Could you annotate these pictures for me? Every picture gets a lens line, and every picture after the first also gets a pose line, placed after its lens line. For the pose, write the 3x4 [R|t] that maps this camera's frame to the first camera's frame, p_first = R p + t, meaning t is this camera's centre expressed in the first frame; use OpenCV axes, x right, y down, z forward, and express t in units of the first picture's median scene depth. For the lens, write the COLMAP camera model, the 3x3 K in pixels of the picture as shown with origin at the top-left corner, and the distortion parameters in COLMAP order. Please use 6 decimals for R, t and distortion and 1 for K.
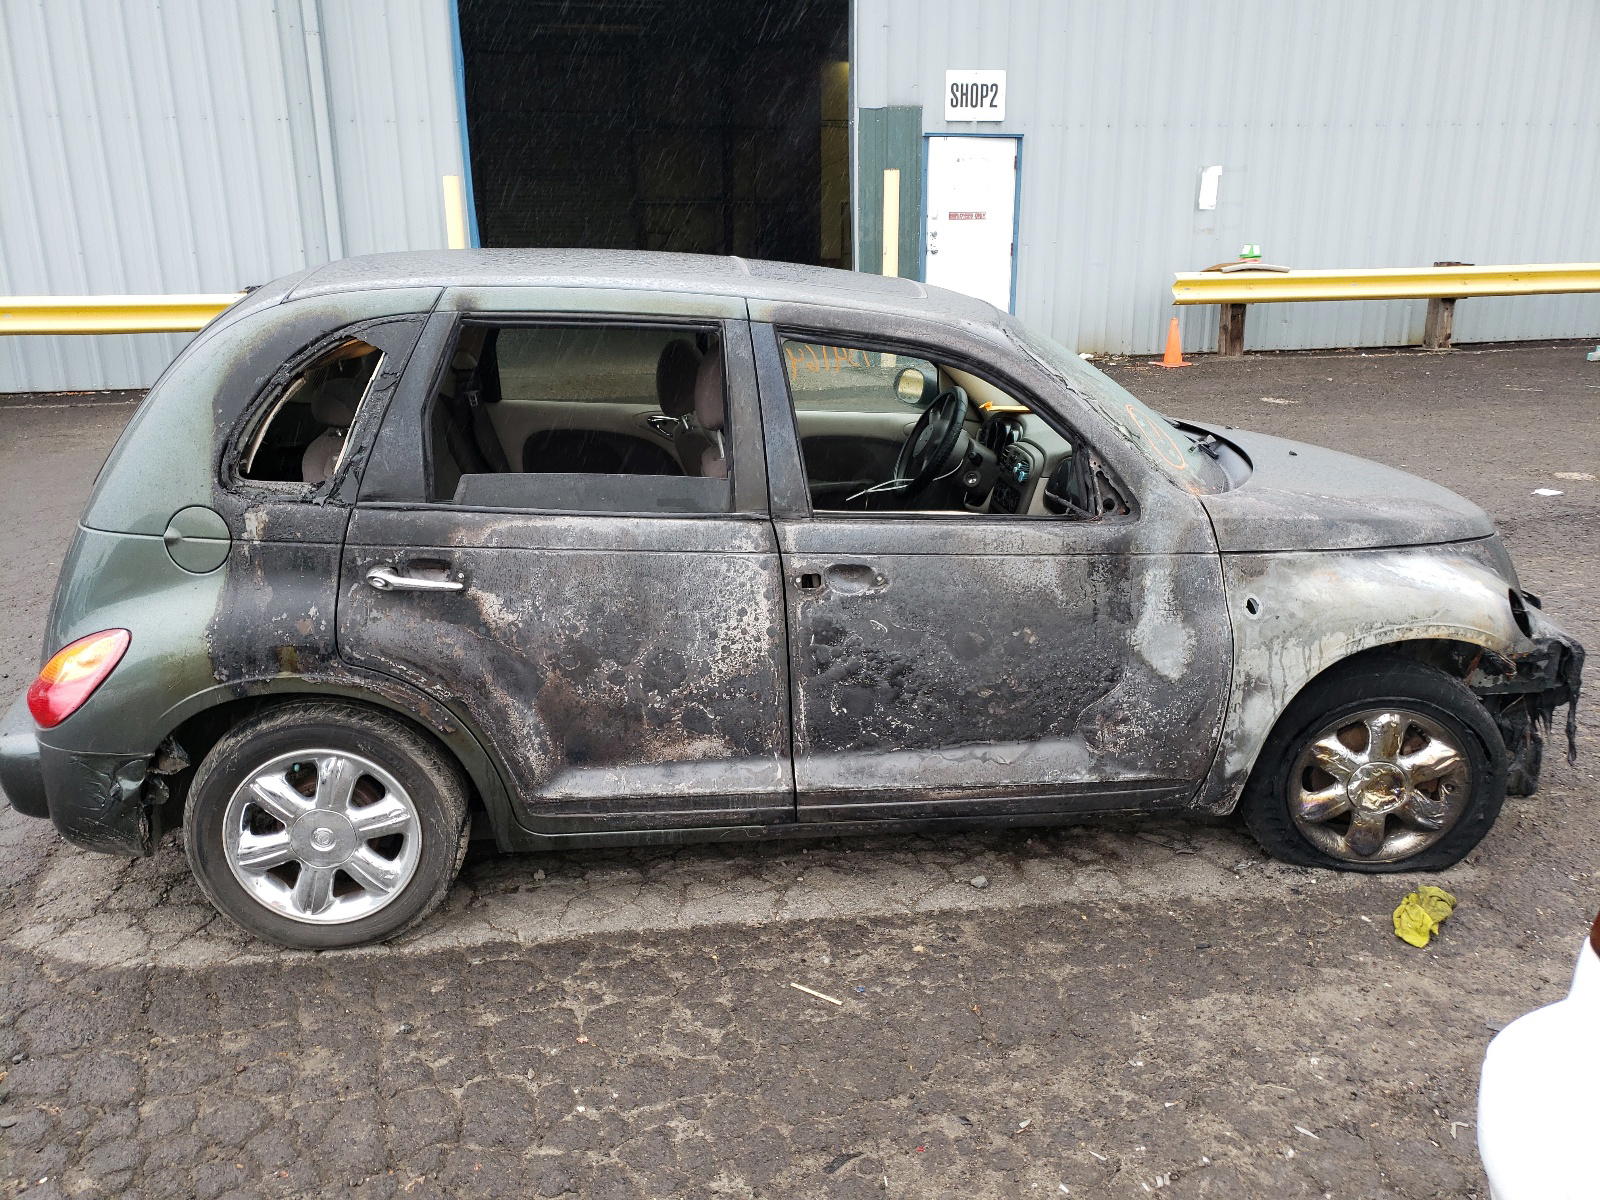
lens RADIAL K [[1264.0, 0, 783.3], [0, 1264.0, 606.4], [0, 0, 1]] dist [0.029702, -0.014052]
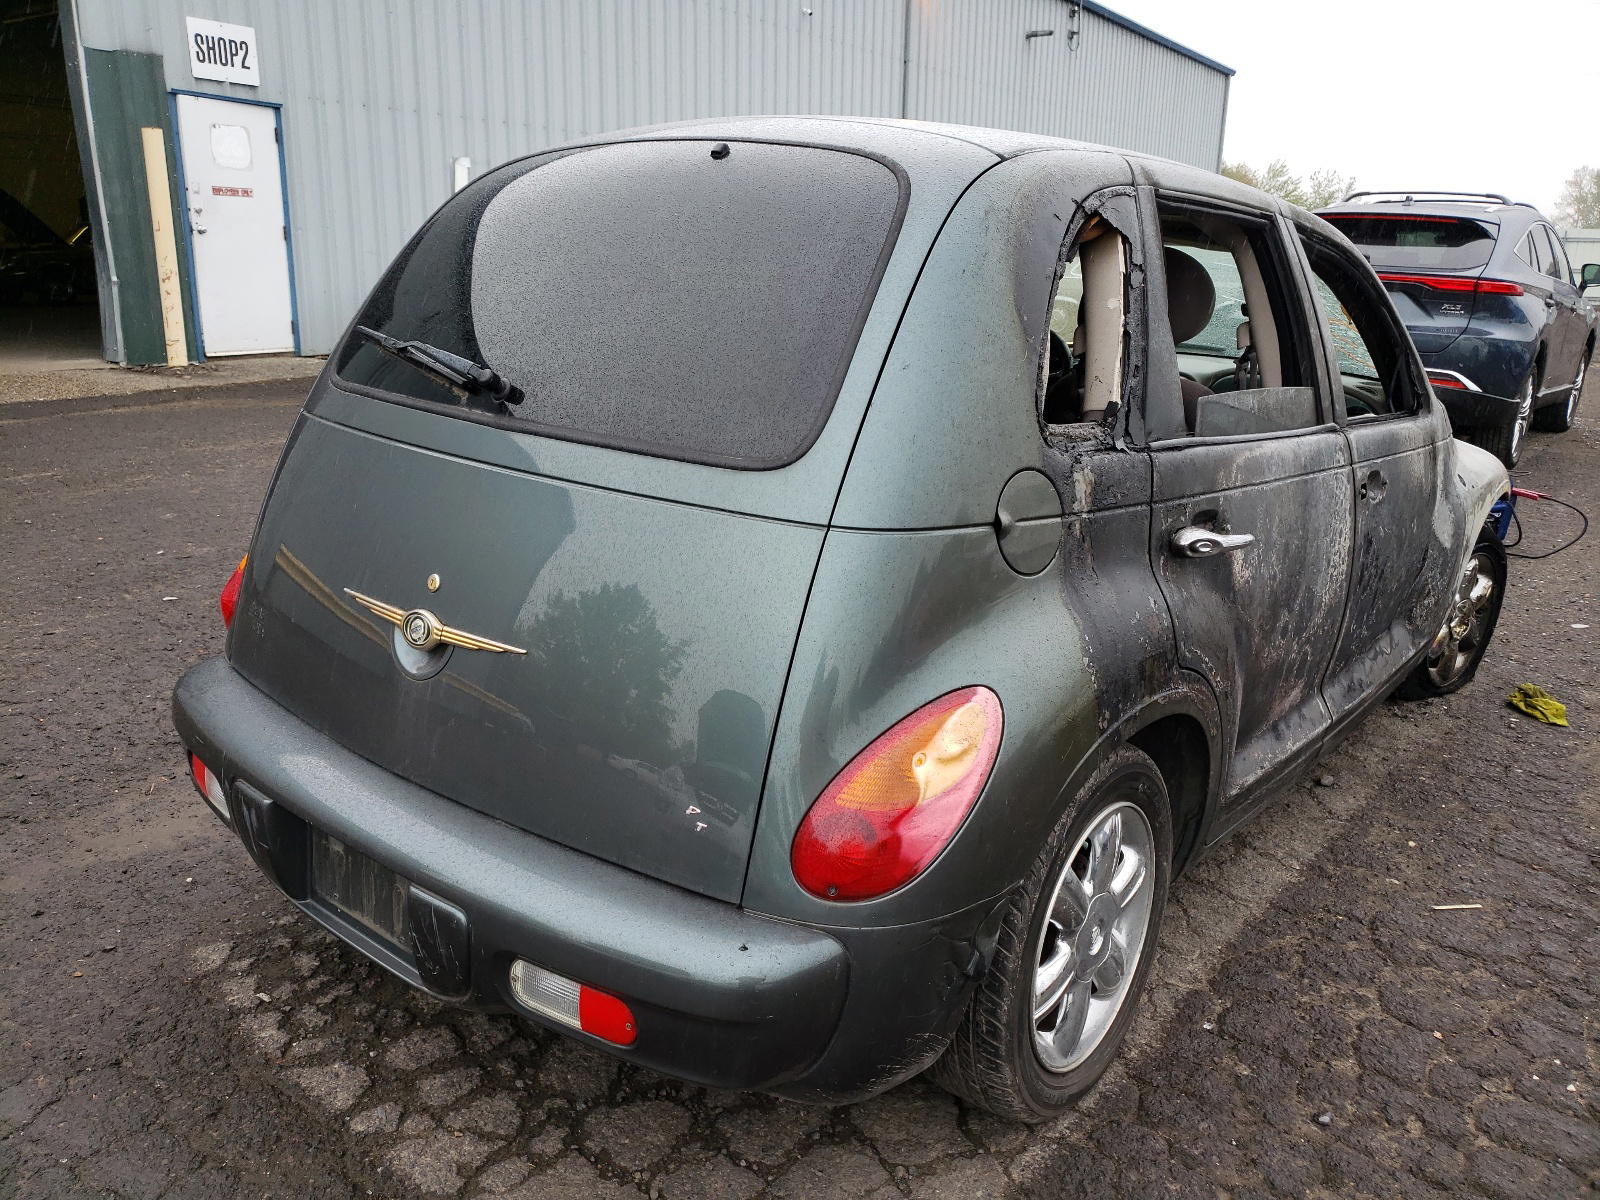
lens RADIAL K [[1264.0, 0, 796.9], [0, 1264.0, 586.9], [0, 0, 1]] dist [0.029702, -0.014052]
pose [[0.707058, -0.157226, 0.689456, -0.885726], [0.176397, 0.983364, 0.043350, -0.061858], [-0.684801, 0.090967, 0.723030, 0.566138]]
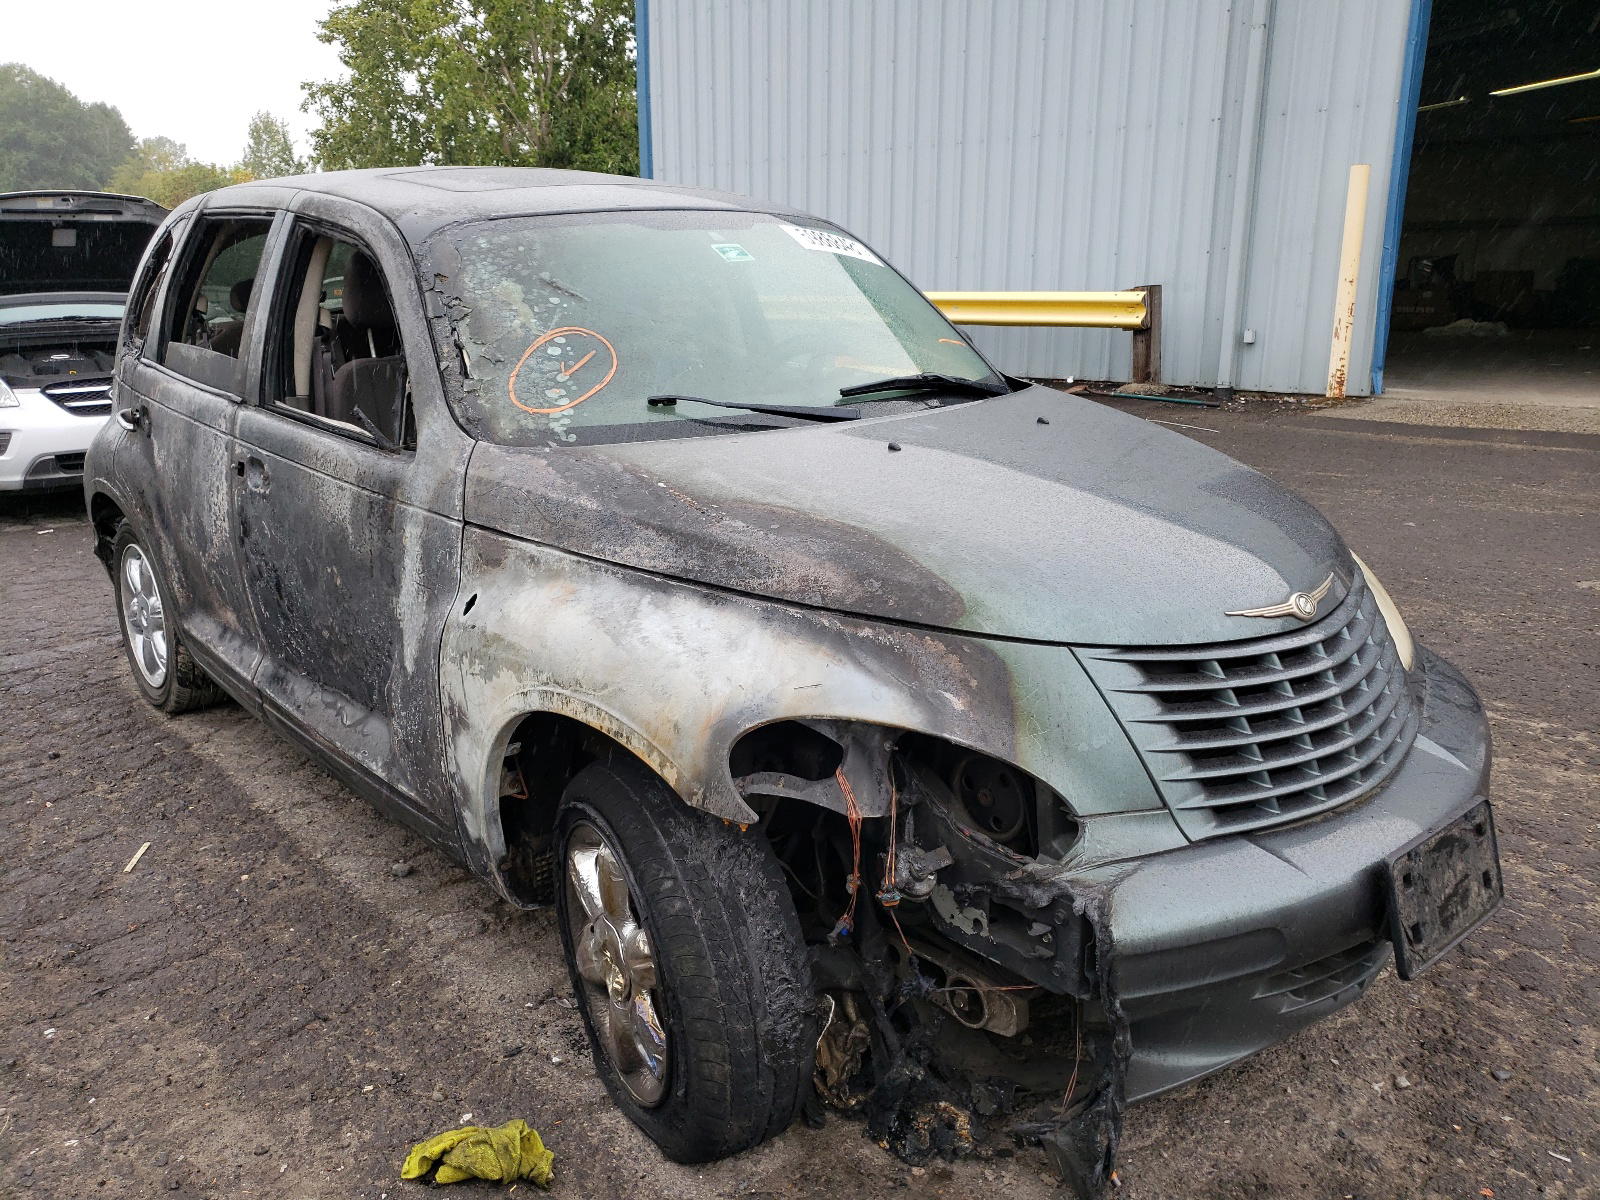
lens RADIAL K [[1264.0, 0, 791.1], [0, 1264.0, 598.9], [0, 0, 1]] dist [0.029702, -0.014052]
pose [[0.562976, 0.212234, -0.798758, 1.011317], [-0.238570, 0.967057, 0.088804, -0.105959], [0.791292, 0.140565, 0.595062, 0.711010]]
